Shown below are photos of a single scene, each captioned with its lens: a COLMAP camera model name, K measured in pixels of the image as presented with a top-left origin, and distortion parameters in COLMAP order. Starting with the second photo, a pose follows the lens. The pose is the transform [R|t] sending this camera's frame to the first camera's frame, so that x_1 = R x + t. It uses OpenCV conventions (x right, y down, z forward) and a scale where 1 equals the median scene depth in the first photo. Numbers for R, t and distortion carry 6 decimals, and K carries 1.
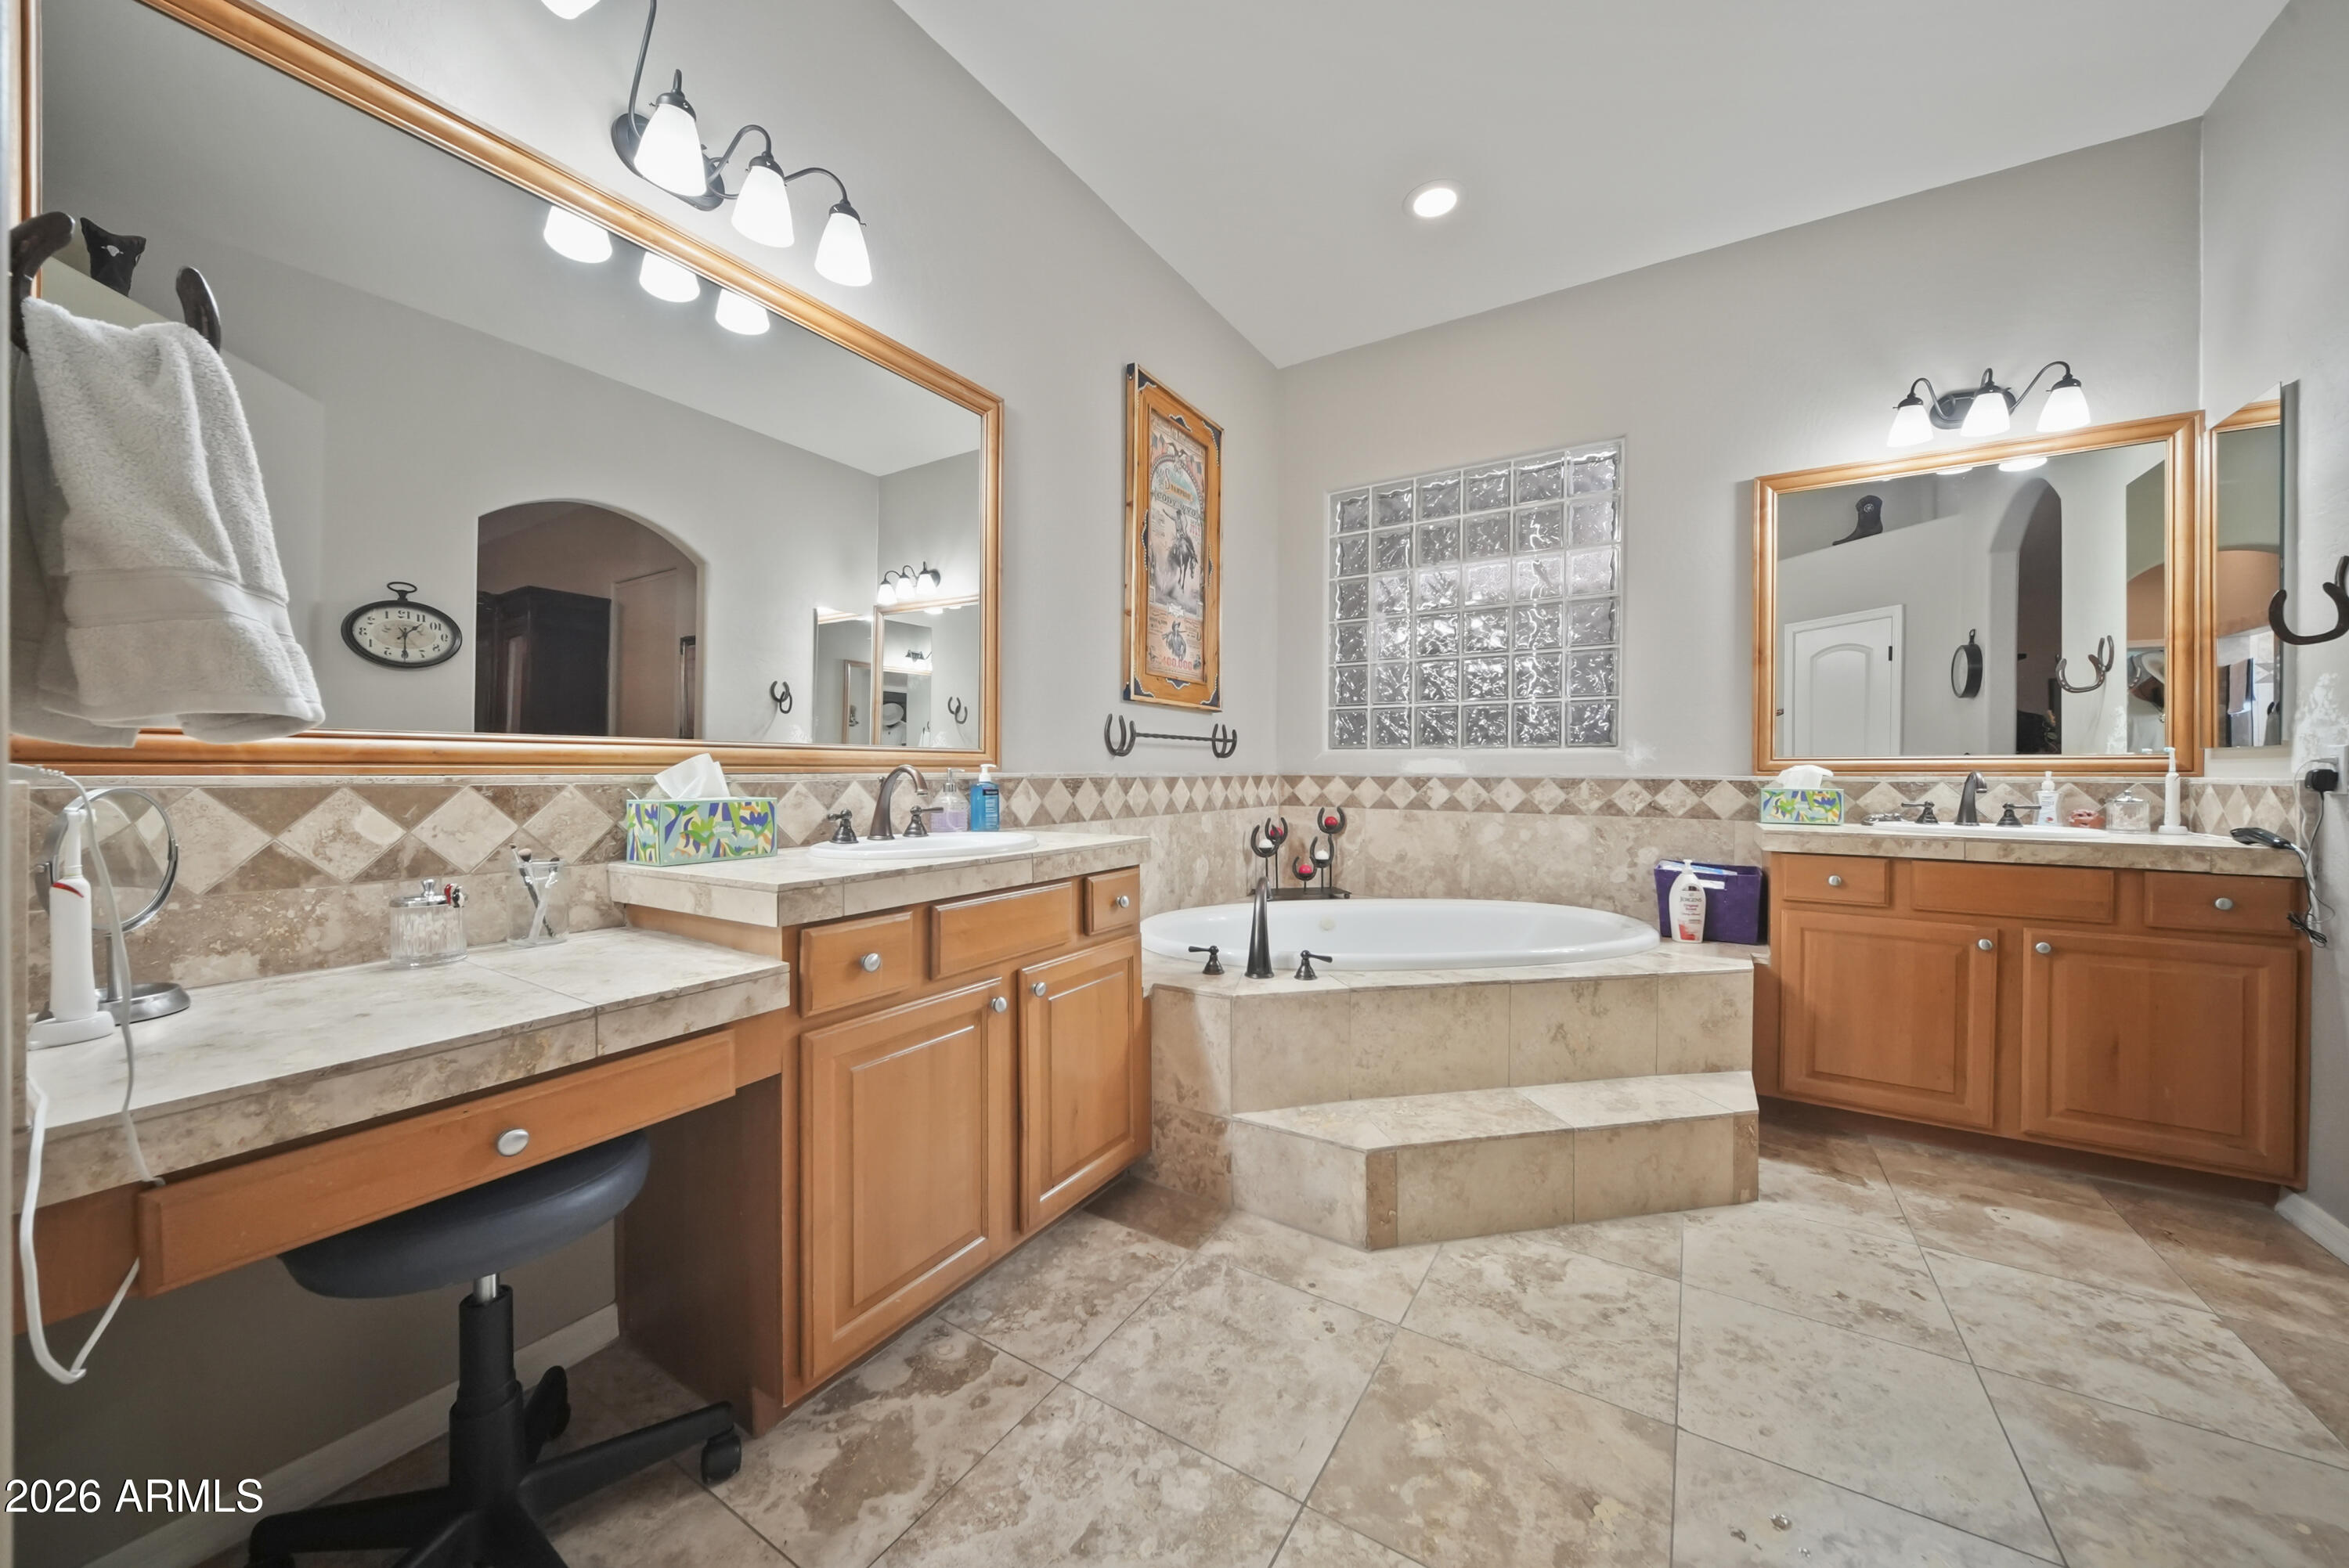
lens RADIAL K [[837.2, 0, 1136.5], [0, 837.2, 775.9], [0, 0, 1]] dist [0.008323, -0.006873]
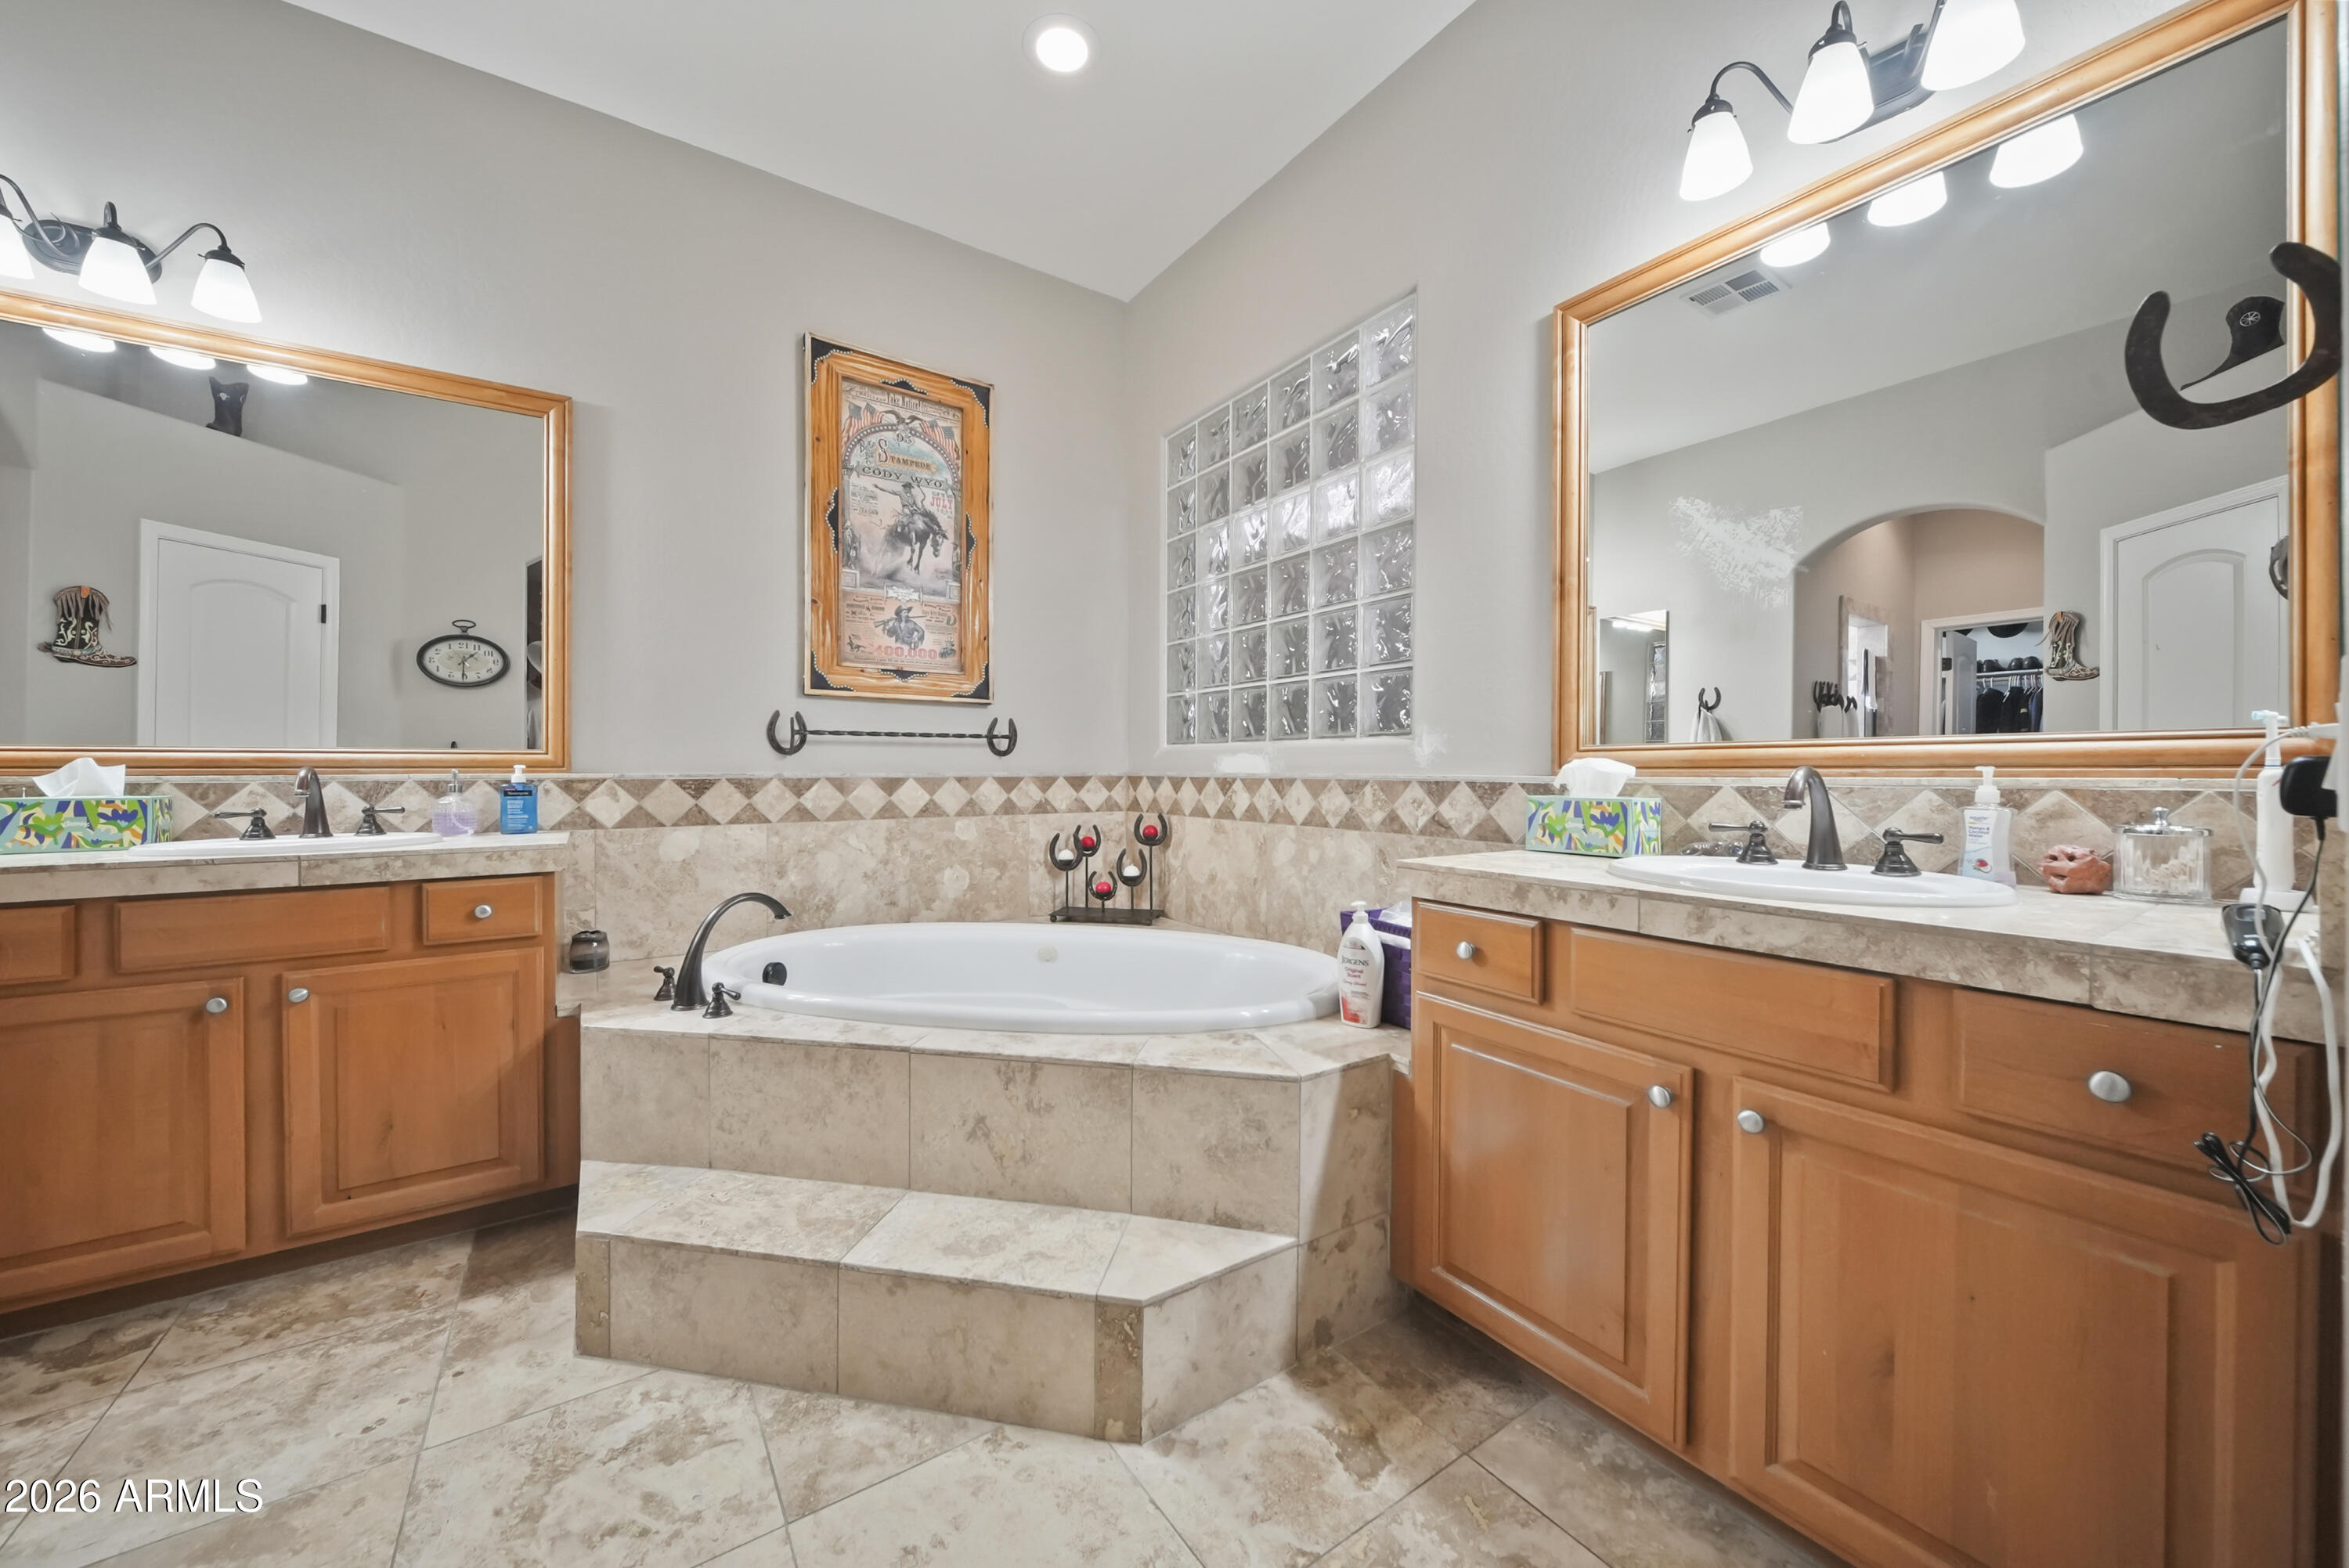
lens RADIAL K [[837.2, 0, 1136.5], [0, 837.2, 775.9], [0, 0, 1]] dist [0.008323, -0.006873]
pose [[0.916981, -0.001060, -0.398929, 0.751785], [0.000827, 0.999999, -0.000756, 0.000185], [0.398930, 0.000363, 0.916981, 0.314779]]
